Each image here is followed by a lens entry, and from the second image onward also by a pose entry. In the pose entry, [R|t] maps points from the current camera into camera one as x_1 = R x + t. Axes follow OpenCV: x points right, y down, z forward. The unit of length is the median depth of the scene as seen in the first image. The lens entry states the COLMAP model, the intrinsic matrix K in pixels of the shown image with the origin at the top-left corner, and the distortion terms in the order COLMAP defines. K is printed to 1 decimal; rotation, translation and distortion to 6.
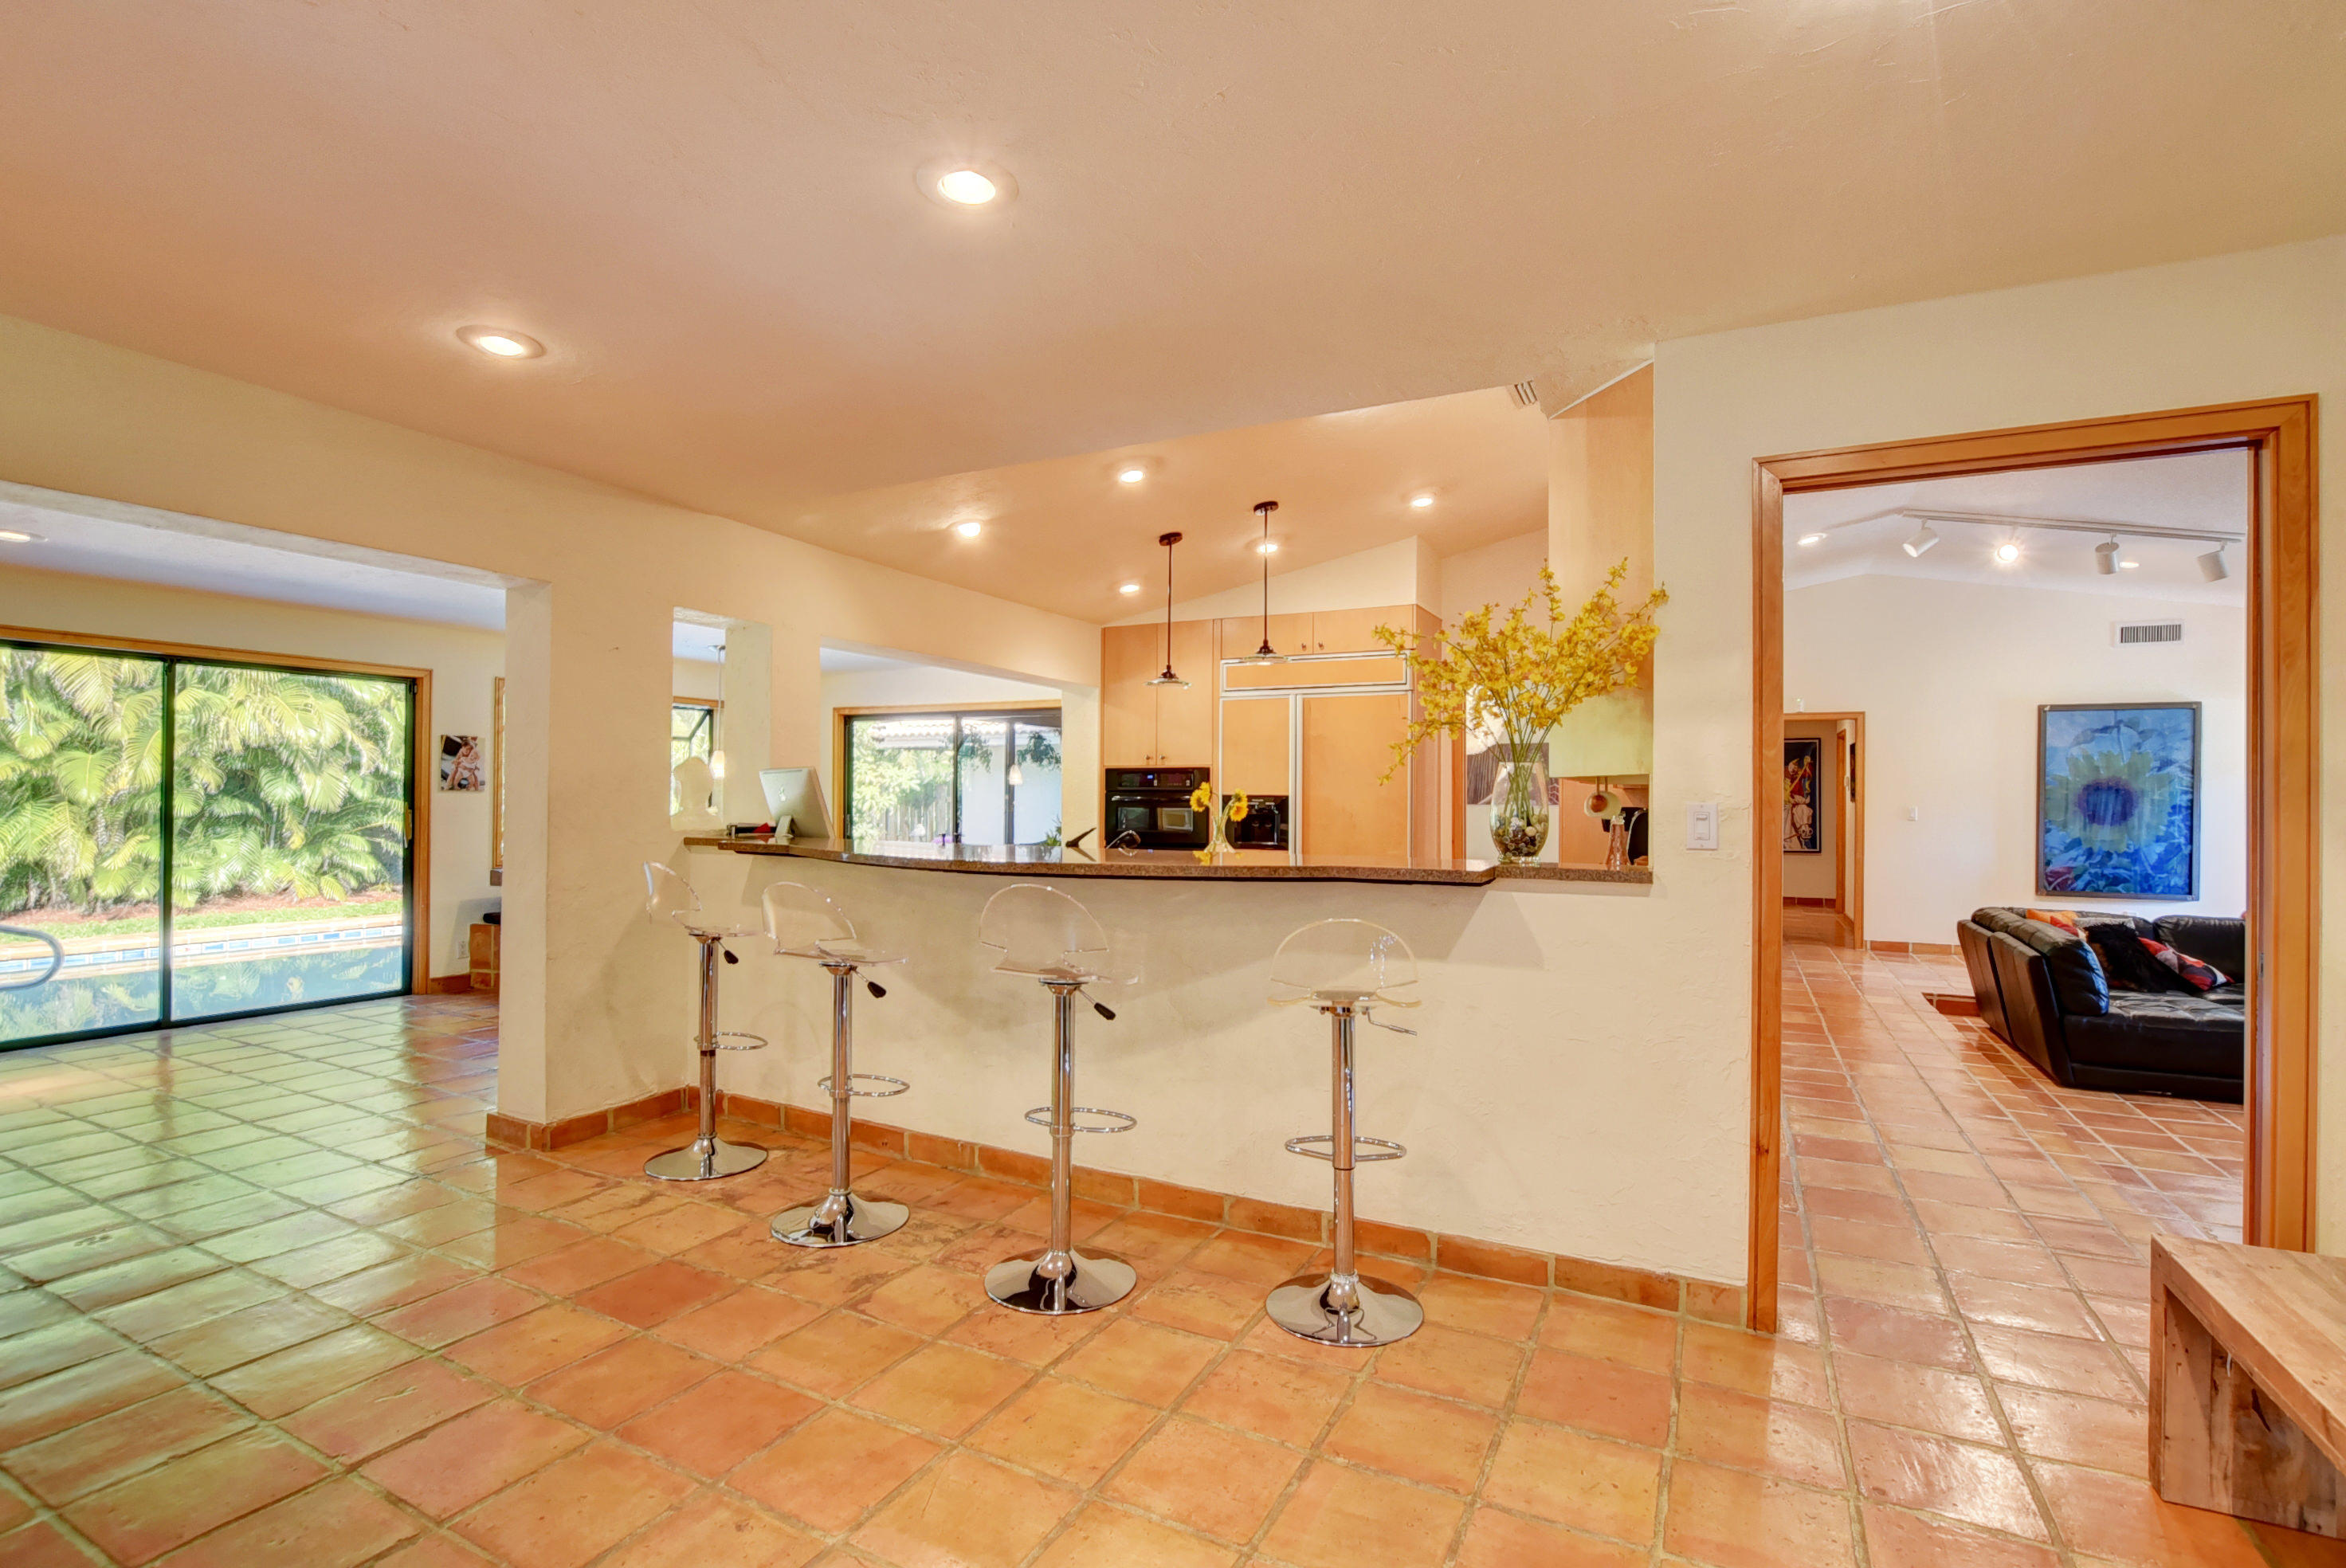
lens RADIAL K [[1063.4, 0, 1186.0], [0, 1063.4, 790.5], [0, 0, 1]] dist [-0.030236, 0.000591]
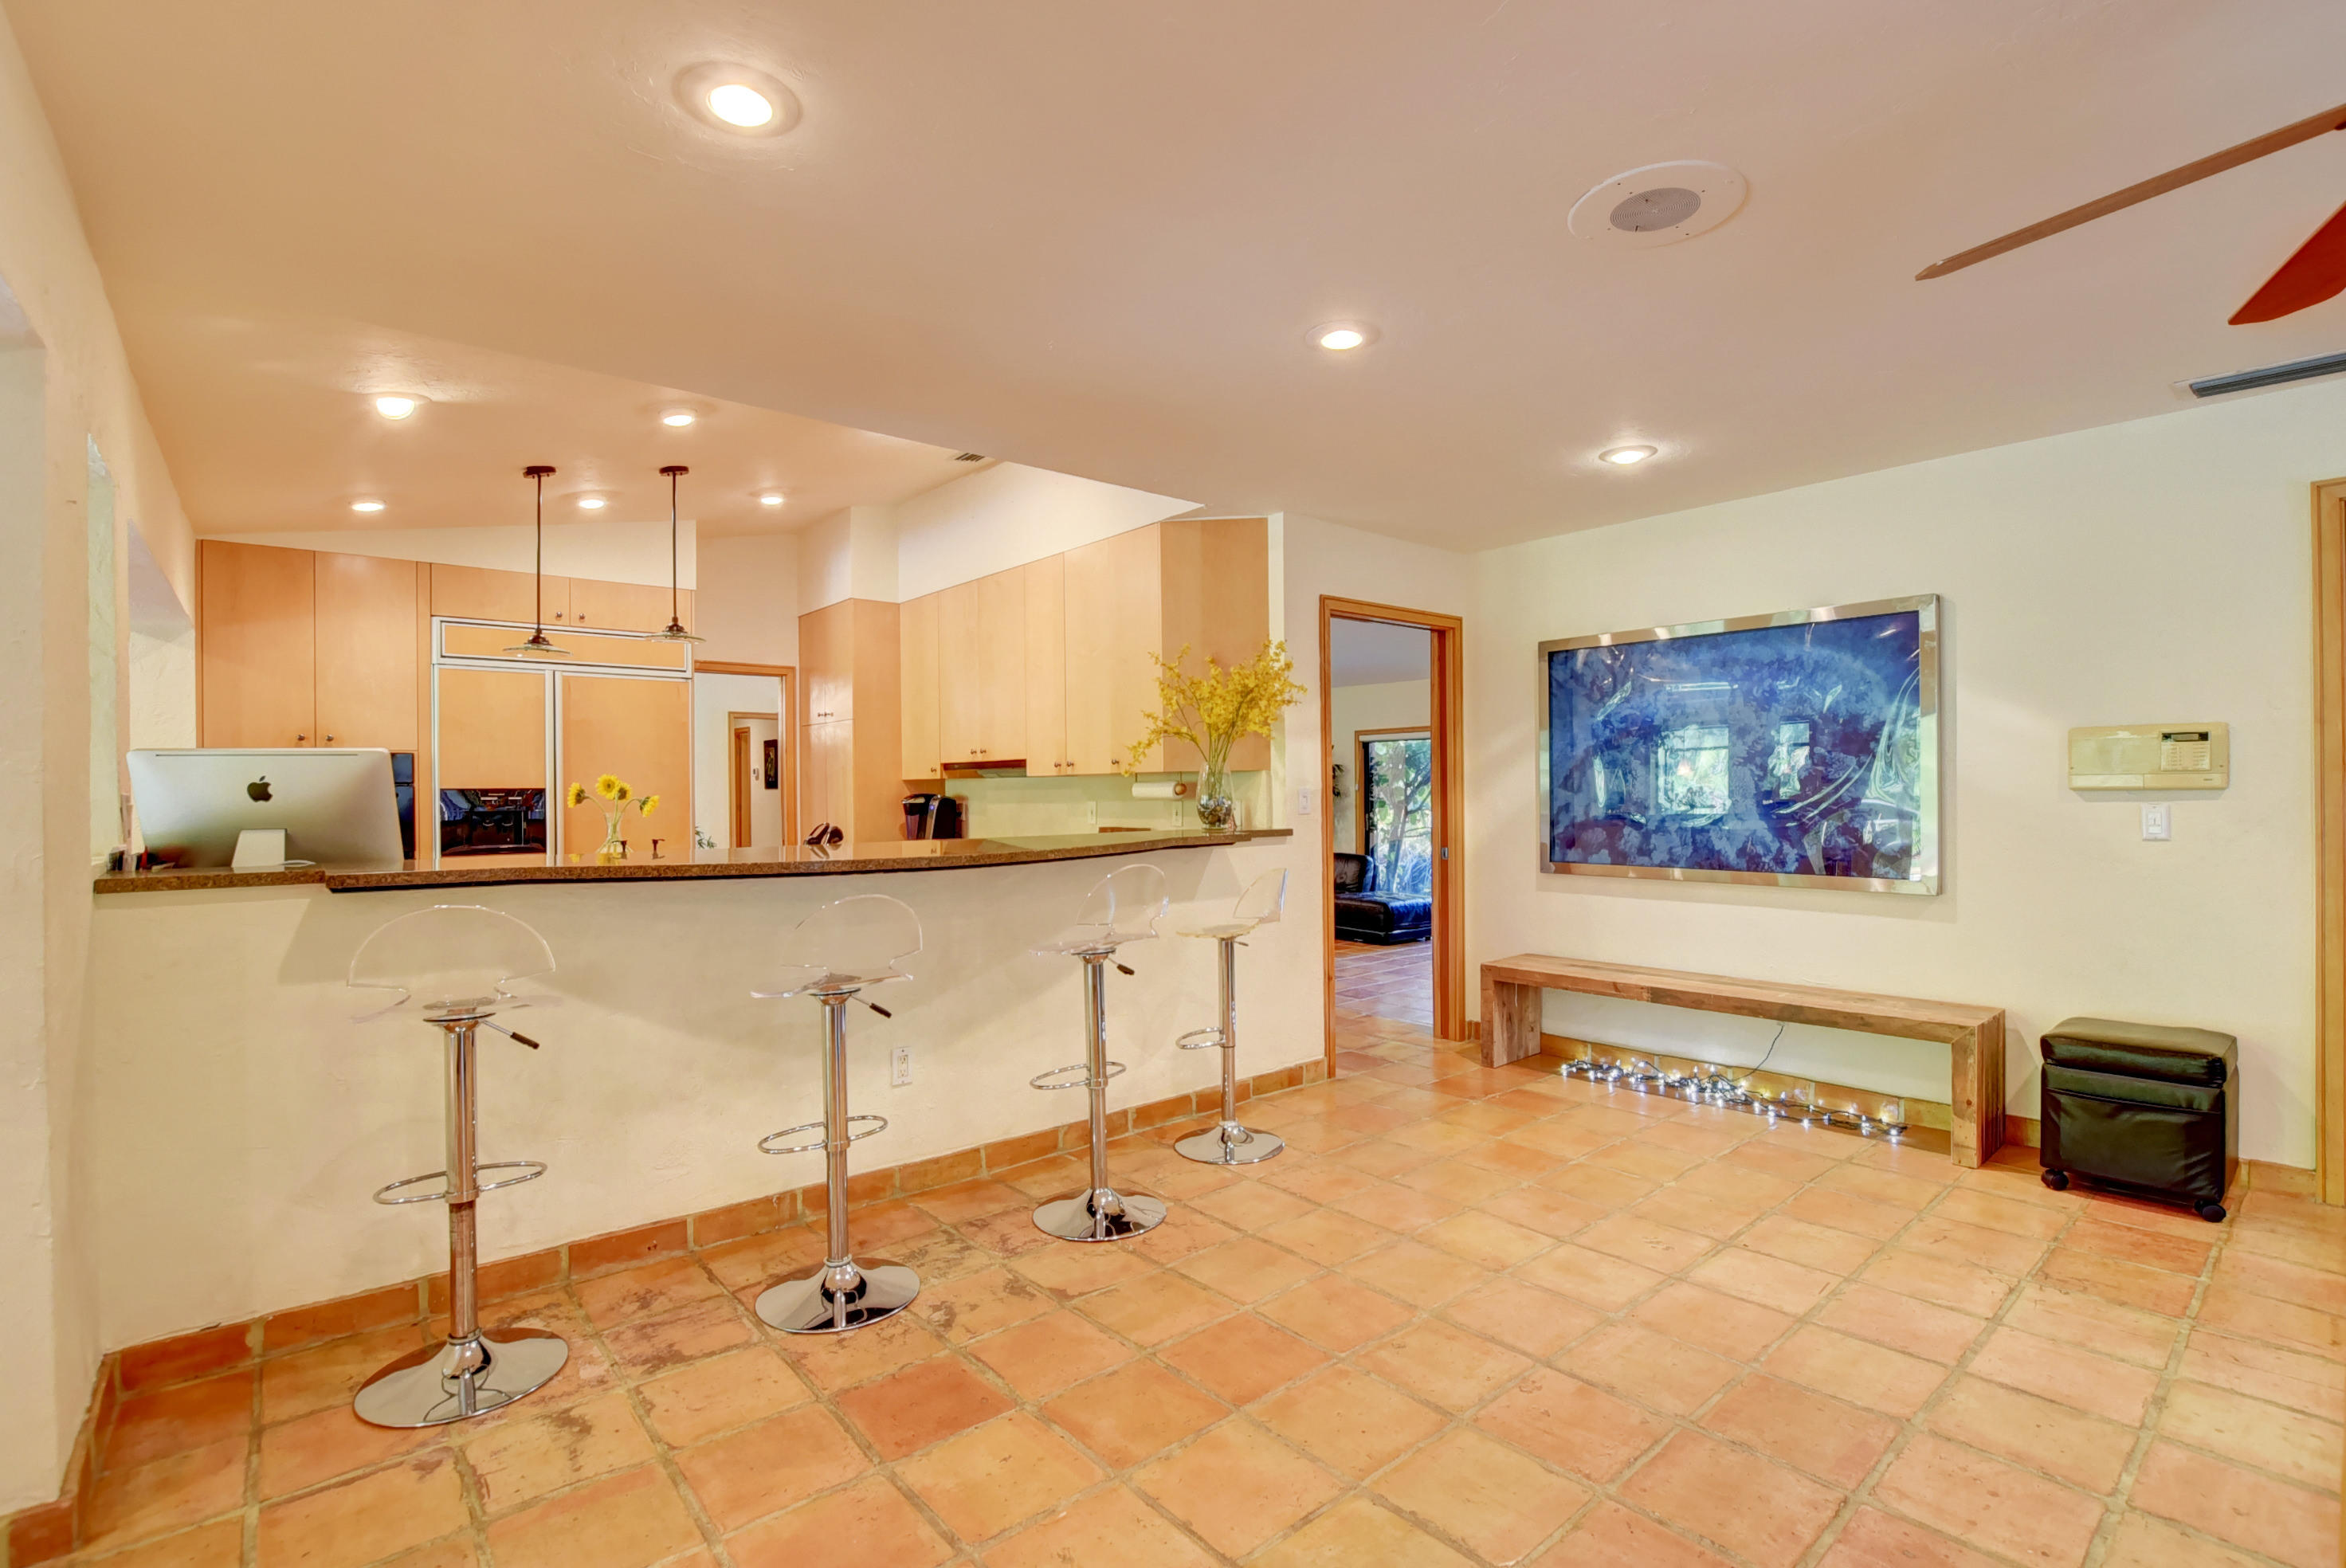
lens RADIAL K [[1063.4, 0, 1186.0], [0, 1063.4, 790.5], [0, 0, 1]] dist [-0.030236, 0.000591]
pose [[0.385368, -0.013904, 0.922658, -1.038131], [0.004178, 0.999903, 0.013323, -0.005856], [-0.922754, -0.001279, 0.385388, 0.440552]]
